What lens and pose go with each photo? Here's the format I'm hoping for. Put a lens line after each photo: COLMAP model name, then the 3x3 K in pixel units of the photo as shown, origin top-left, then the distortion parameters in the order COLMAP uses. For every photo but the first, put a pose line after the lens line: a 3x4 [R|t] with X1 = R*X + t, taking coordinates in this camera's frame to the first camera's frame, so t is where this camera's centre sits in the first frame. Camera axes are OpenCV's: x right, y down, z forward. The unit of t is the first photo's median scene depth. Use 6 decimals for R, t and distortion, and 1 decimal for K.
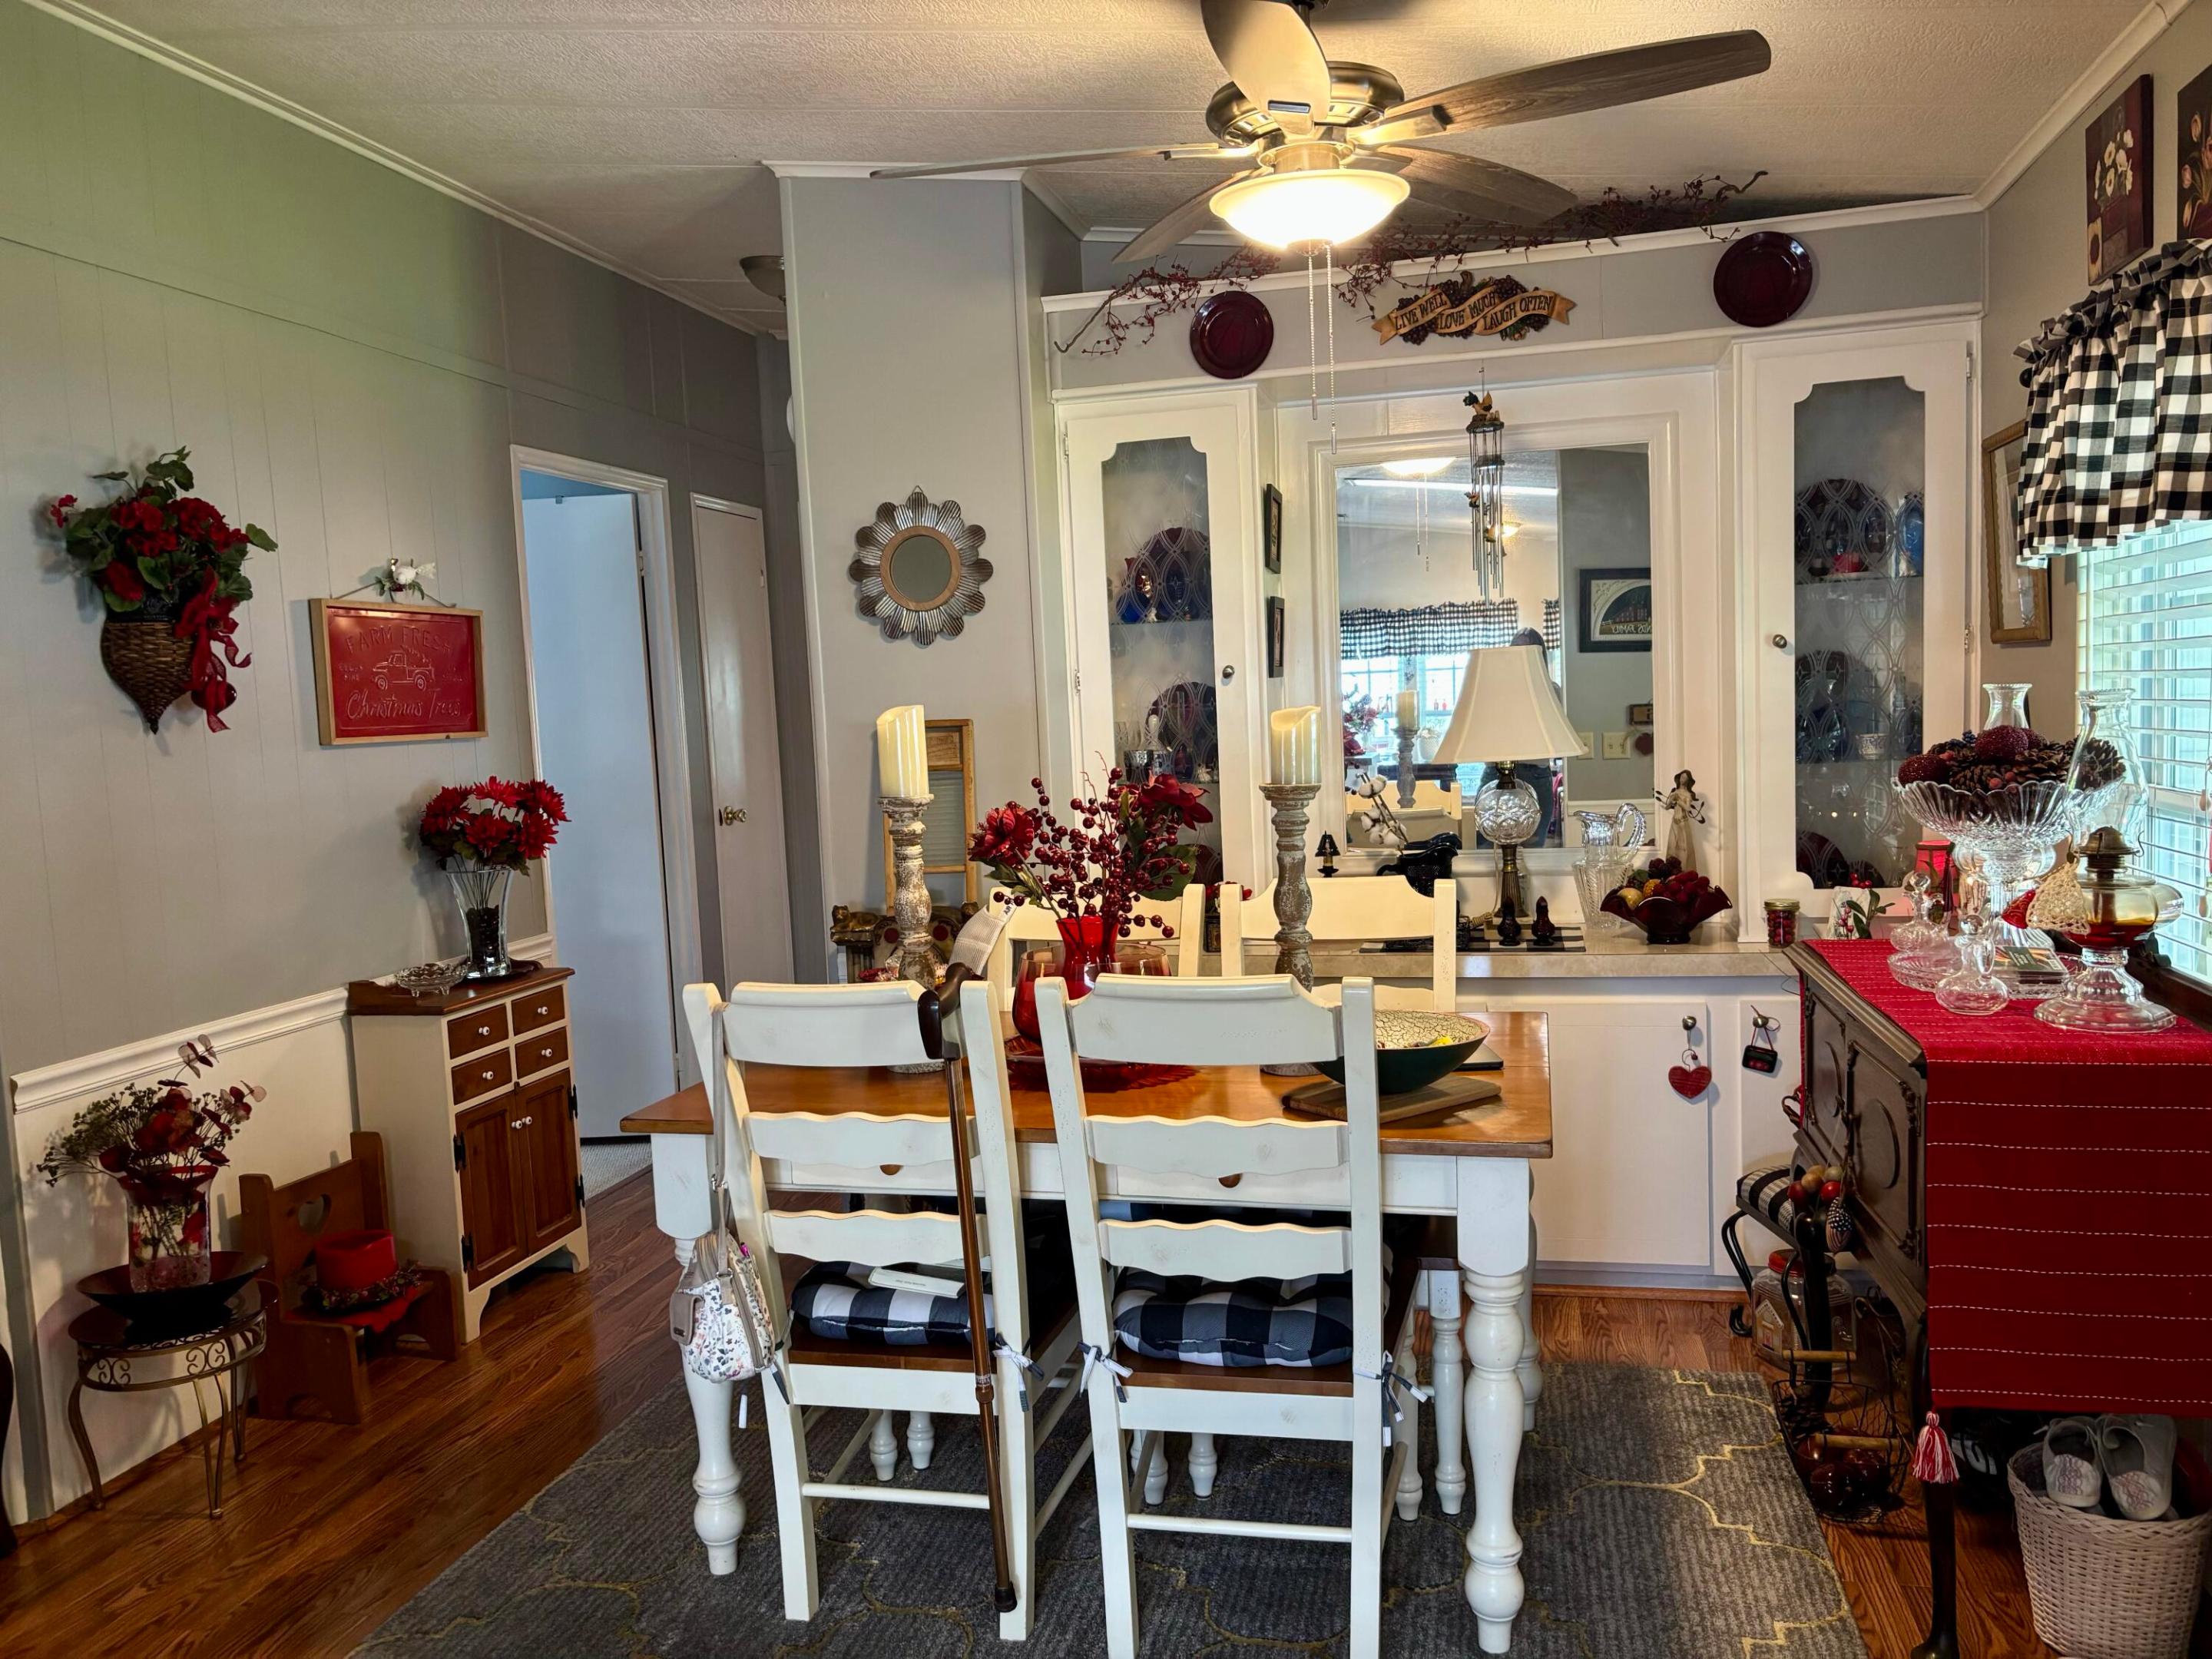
lens RADIAL K [[1673.1, 0, 1103.2], [0, 1673.1, 850.6], [0, 0, 1]] dist [0.051967, -0.051322]
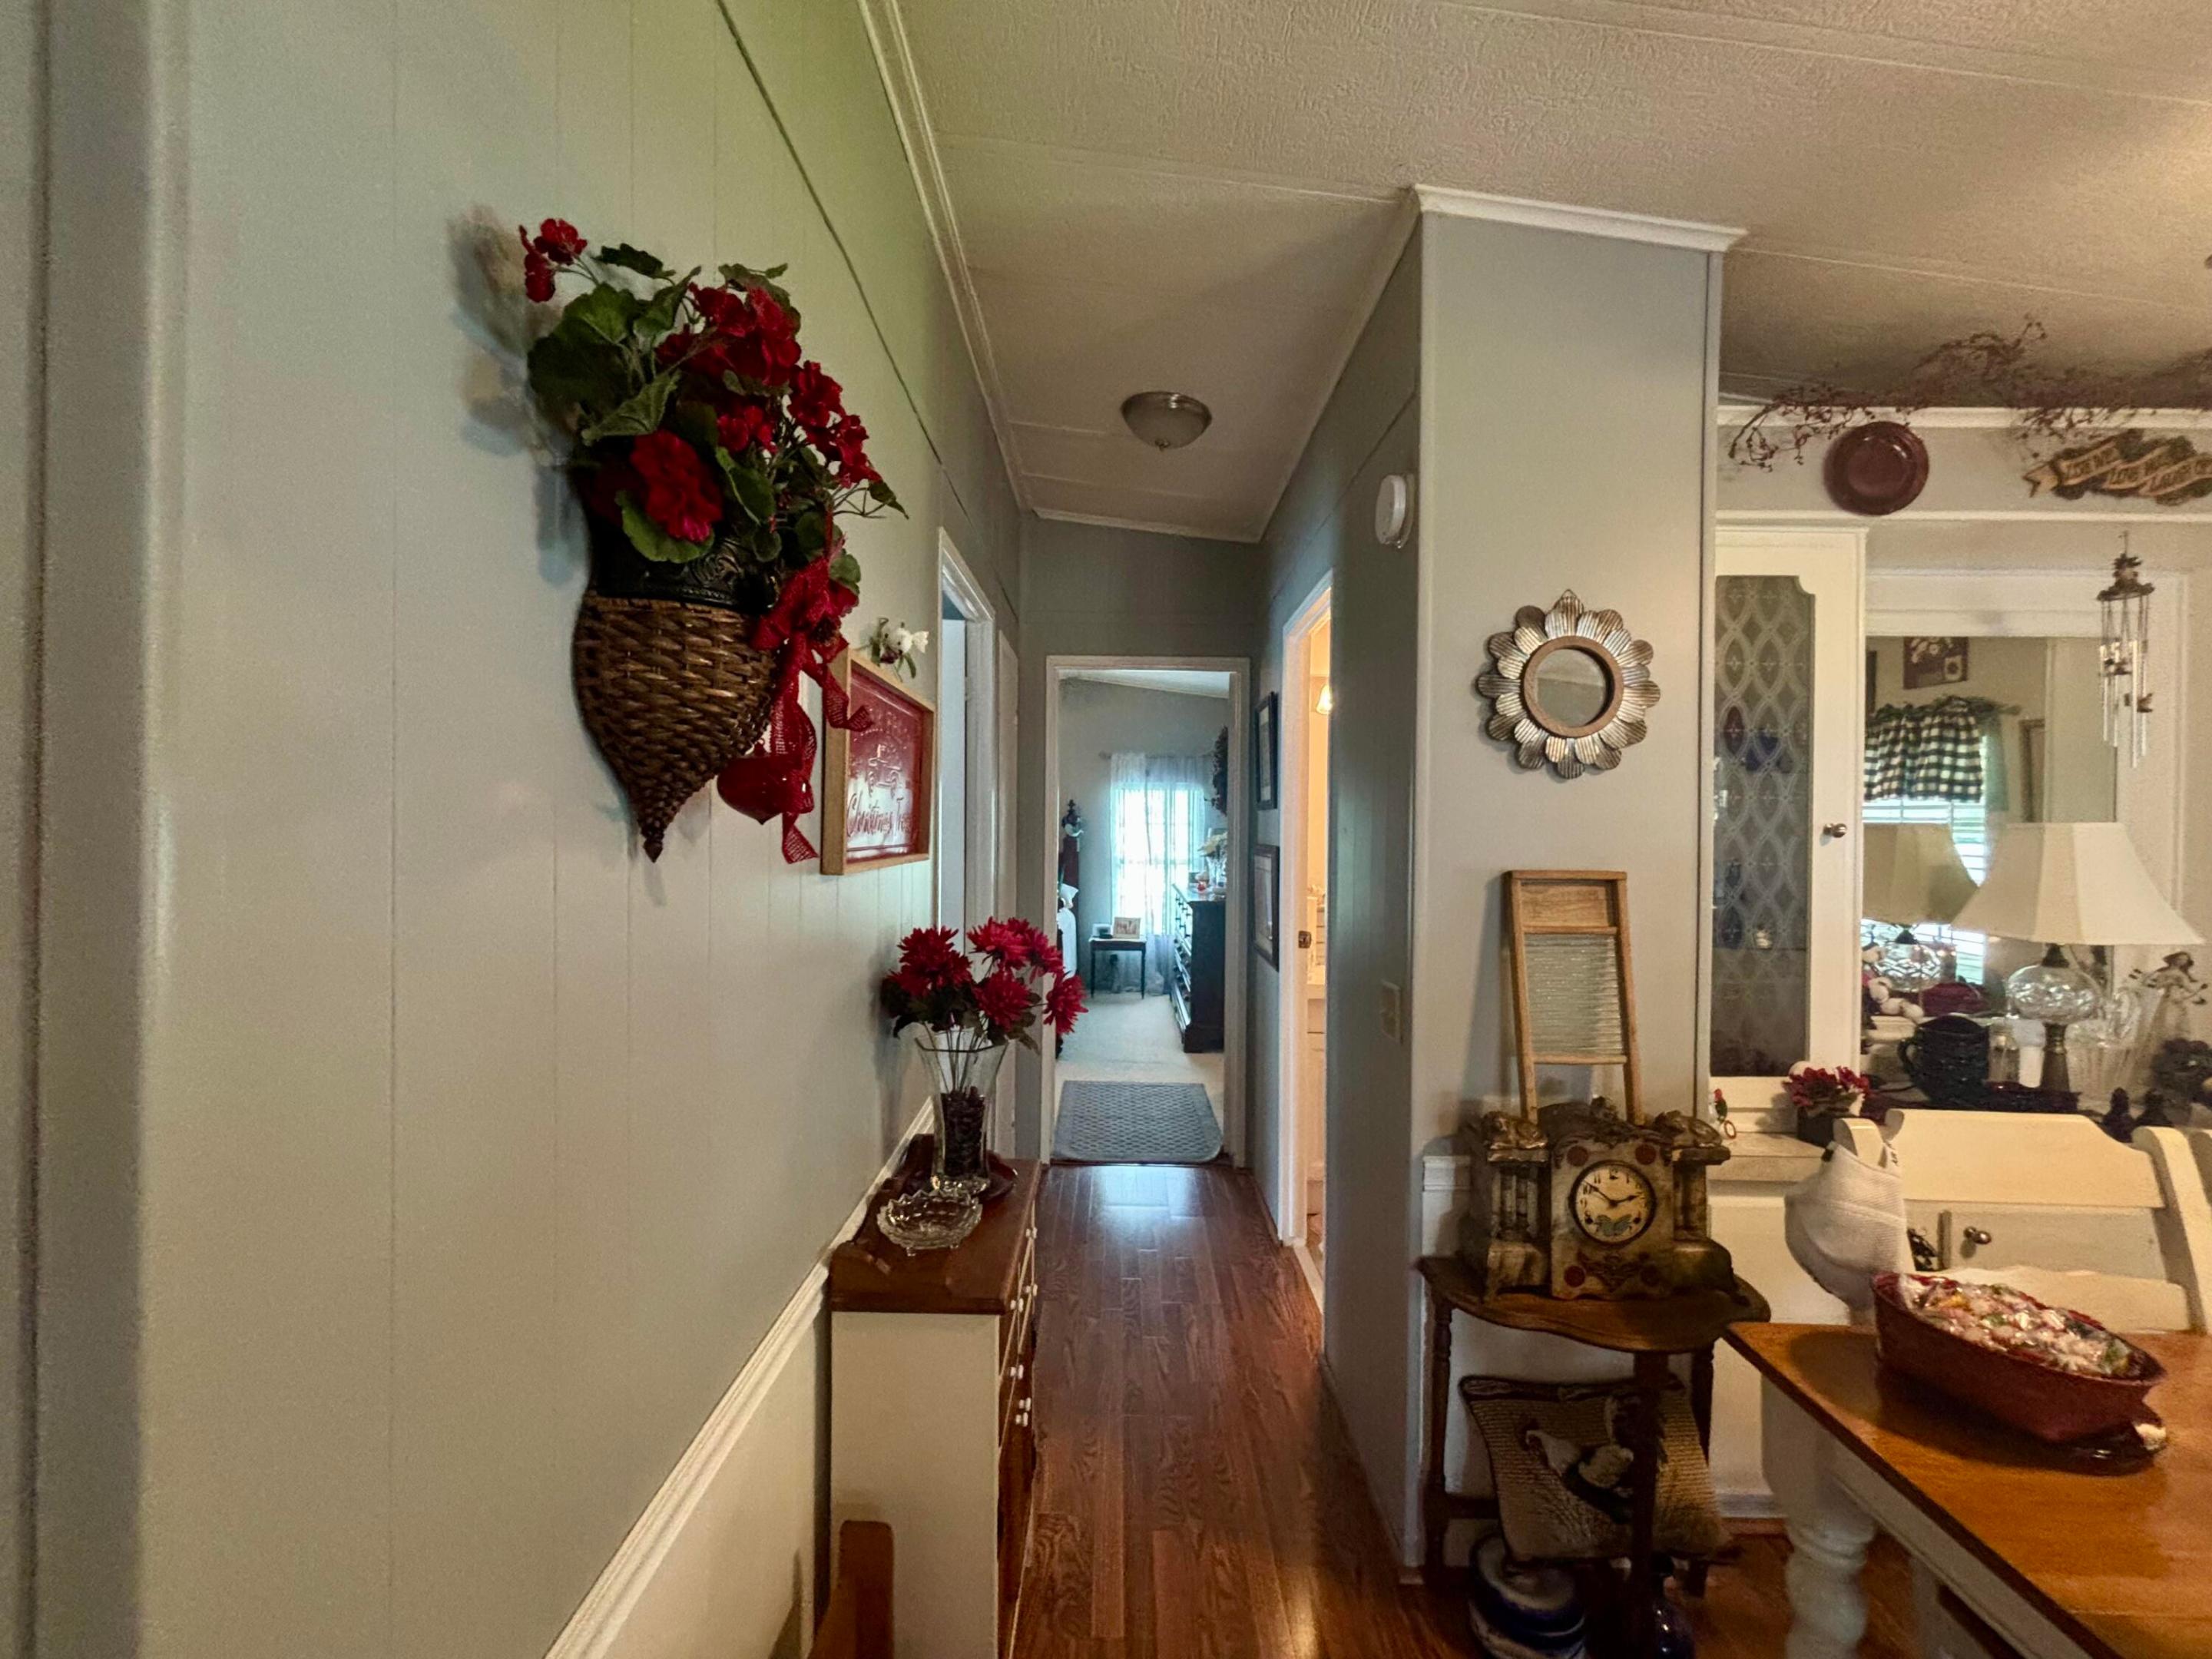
lens RADIAL K [[888.7, 0, 1109.3], [0, 888.7, 831.3], [0, 0, 1]] dist [0.005917, -0.003728]
pose [[0.973201, 0.054727, 0.223349, -0.445829], [-0.035370, 0.995334, -0.089768, -0.053406], [-0.227220, 0.079463, 0.970596, 0.666121]]
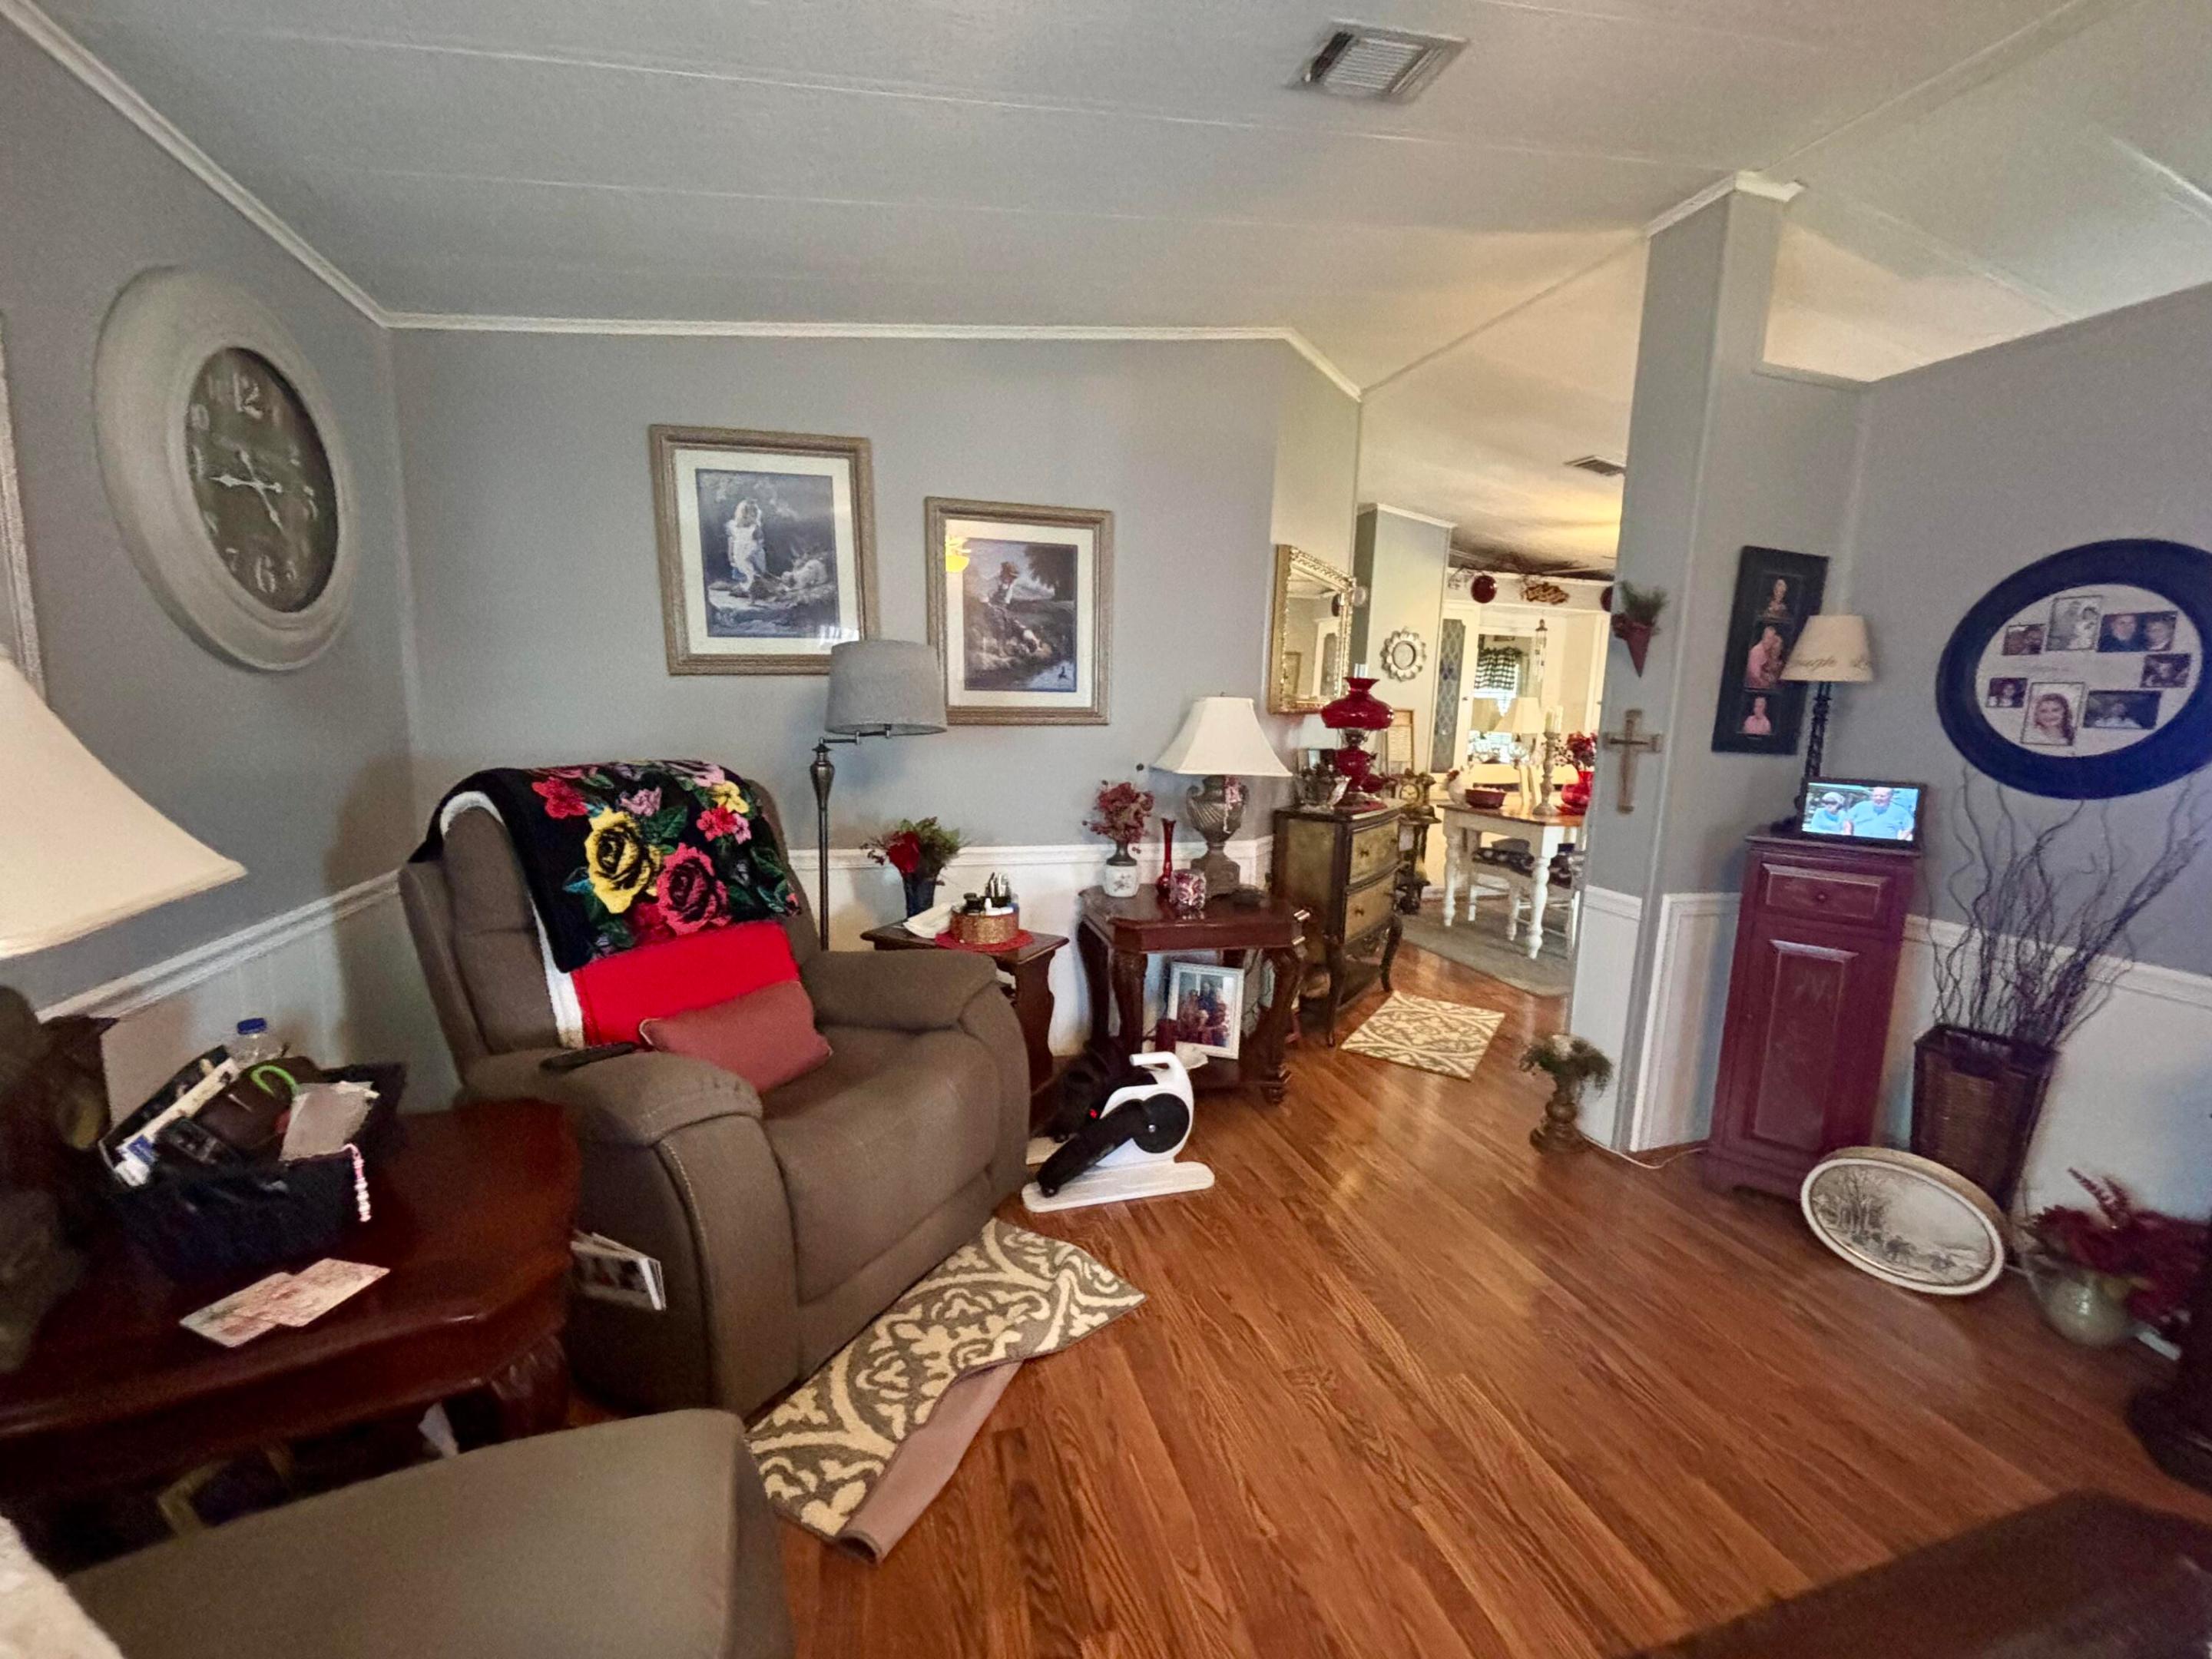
lens RADIAL K [[888.7, 0, 1109.3], [0, 888.7, 831.3], [0, 0, 1]] dist [0.005917, -0.003728]
pose [[0.858973, -0.000789, 0.512020, -1.395303], [-0.026346, 0.998606, 0.045737, 0.081005], [-0.511342, -0.052777, 0.857755, -0.067130]]
